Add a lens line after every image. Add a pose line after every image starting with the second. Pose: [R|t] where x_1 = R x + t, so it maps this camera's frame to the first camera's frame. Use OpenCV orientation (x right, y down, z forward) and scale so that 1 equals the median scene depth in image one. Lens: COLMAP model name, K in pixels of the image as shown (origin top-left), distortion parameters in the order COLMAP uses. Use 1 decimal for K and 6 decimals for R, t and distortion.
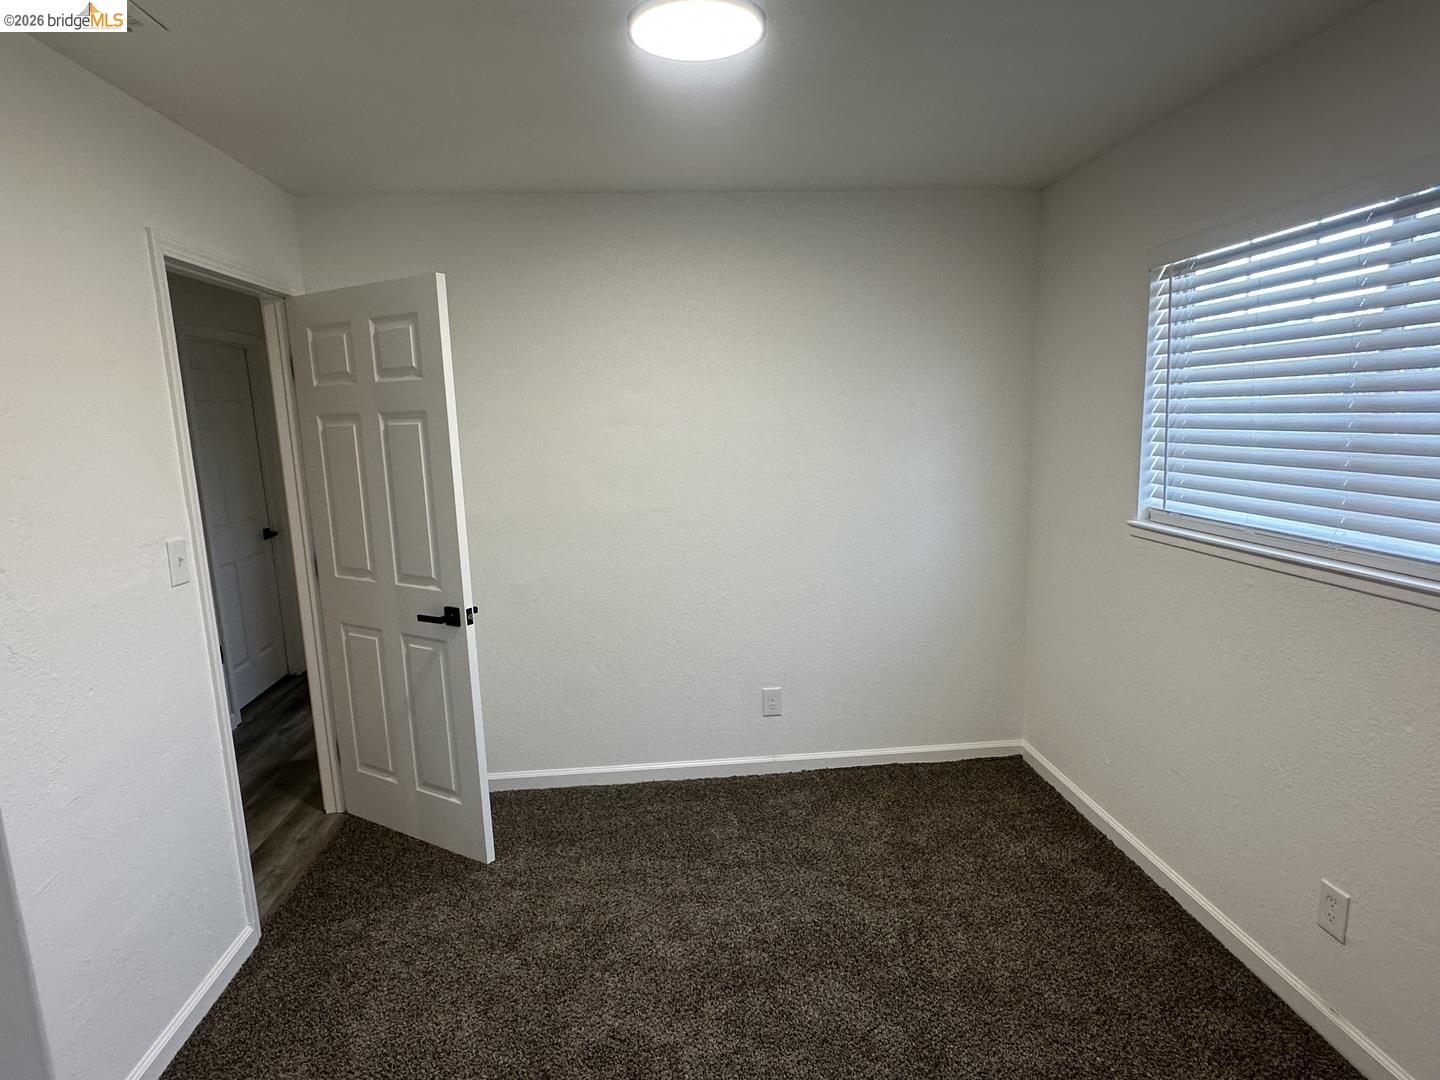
lens RADIAL K [[802.3, 0, 719.2], [0, 802.3, 556.5], [0, 0, 1]] dist [-0.005907, -0.000699]
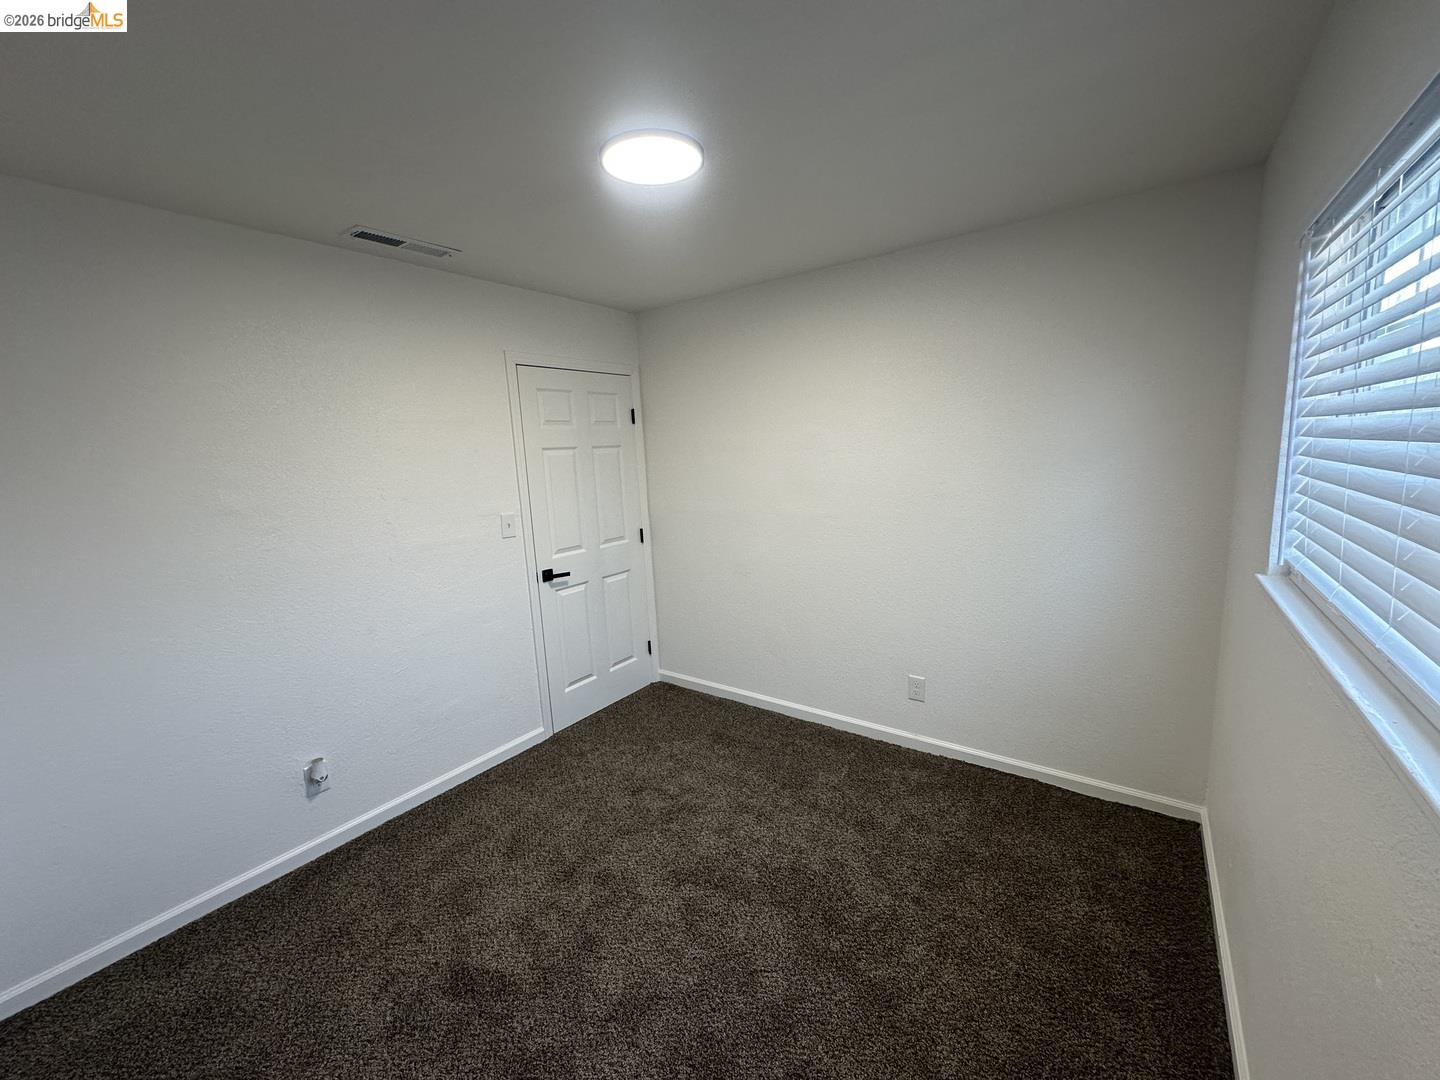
lens RADIAL K [[582.6, 0, 720.0], [0, 582.6, 540.0], [0, 0, 1]] dist [-0.001758, 0.000117]
pose [[0.762572, 0.112230, -0.637094, 0.489674], [-0.098707, 0.993490, 0.056864, -0.072870], [0.639329, 0.019523, 0.768686, 0.214854]]
